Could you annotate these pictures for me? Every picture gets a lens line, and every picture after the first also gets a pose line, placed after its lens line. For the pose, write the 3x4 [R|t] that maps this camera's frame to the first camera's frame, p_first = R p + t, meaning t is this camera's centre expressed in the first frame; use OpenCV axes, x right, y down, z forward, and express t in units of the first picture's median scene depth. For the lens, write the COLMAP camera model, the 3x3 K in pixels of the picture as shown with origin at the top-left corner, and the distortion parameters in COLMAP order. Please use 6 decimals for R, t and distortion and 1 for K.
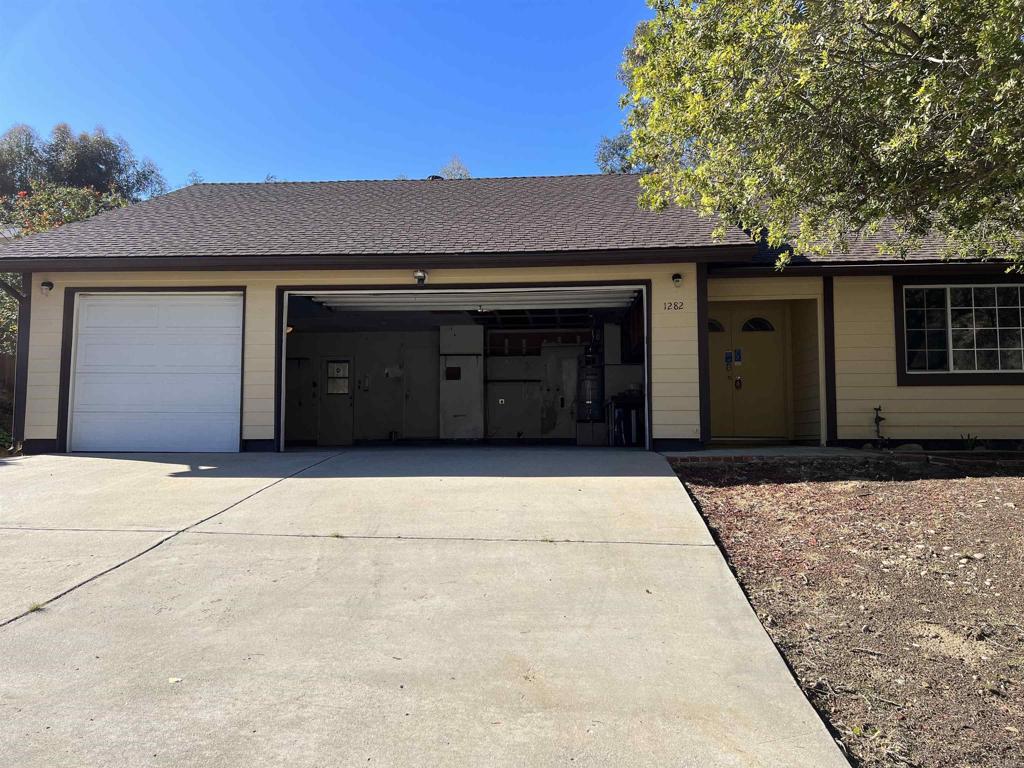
lens RADIAL K [[770.9, 0, 512.0], [0, 770.9, 384.0], [0, 0, 1]] dist [0.035686, -0.052368]
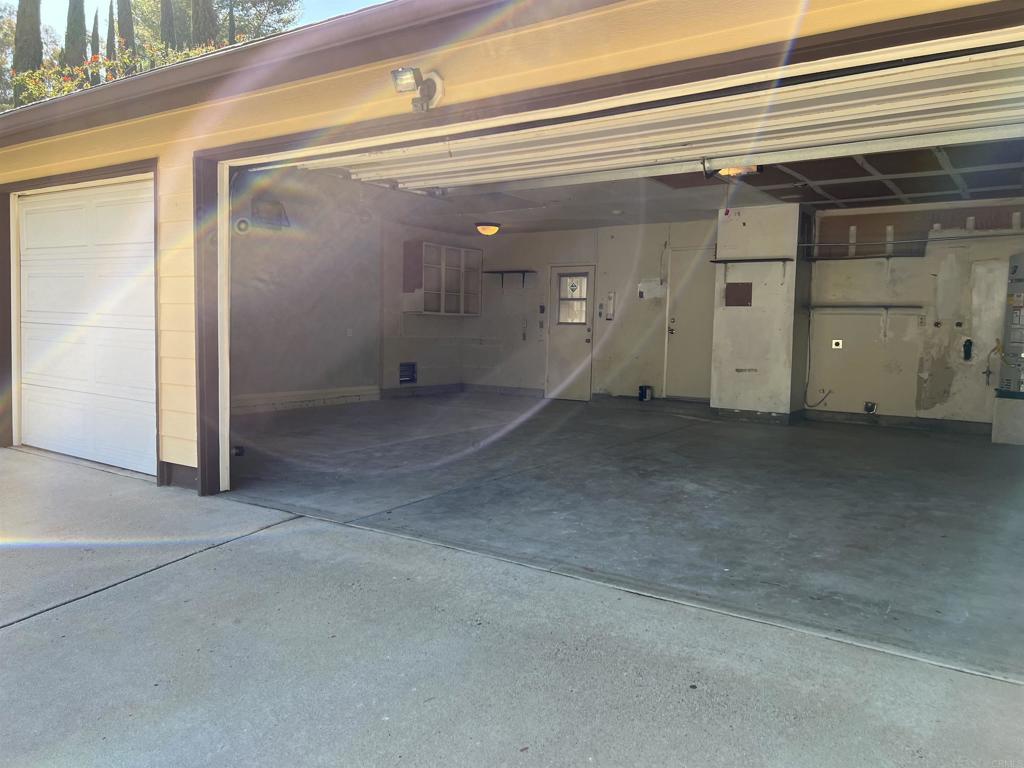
lens RADIAL K [[758.6, 0, 513.4], [0, 758.6, 392.8], [0, 0, 1]] dist [0.089022, -0.109654]
pose [[0.855653, 0.065921, -0.513334, 0.114444], [0.016438, 0.987893, 0.154262, -0.049111], [0.517288, -0.140433, 0.844210, 0.666624]]
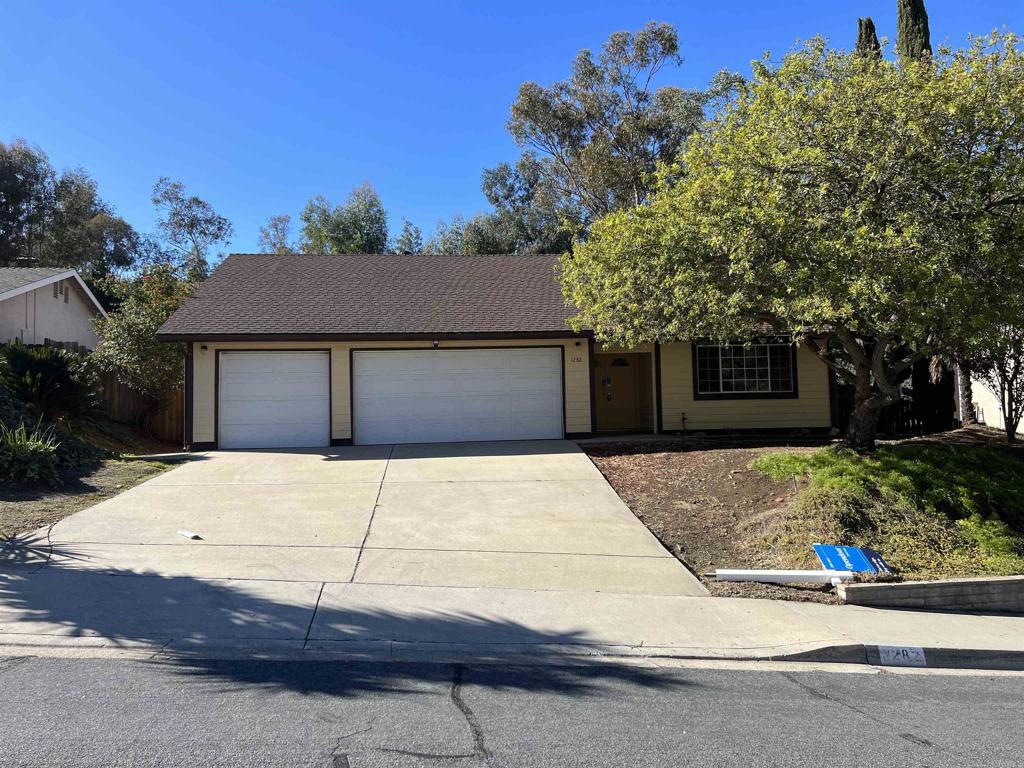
lens RADIAL K [[758.6, 0, 513.4], [0, 758.6, 392.8], [0, 0, 1]] dist [0.089022, -0.109654]
pose [[0.985204, -0.015108, 0.170718, -0.231519], [0.009354, 0.999362, 0.034458, -0.081987], [-0.171130, -0.032351, 0.984717, -0.704112]]
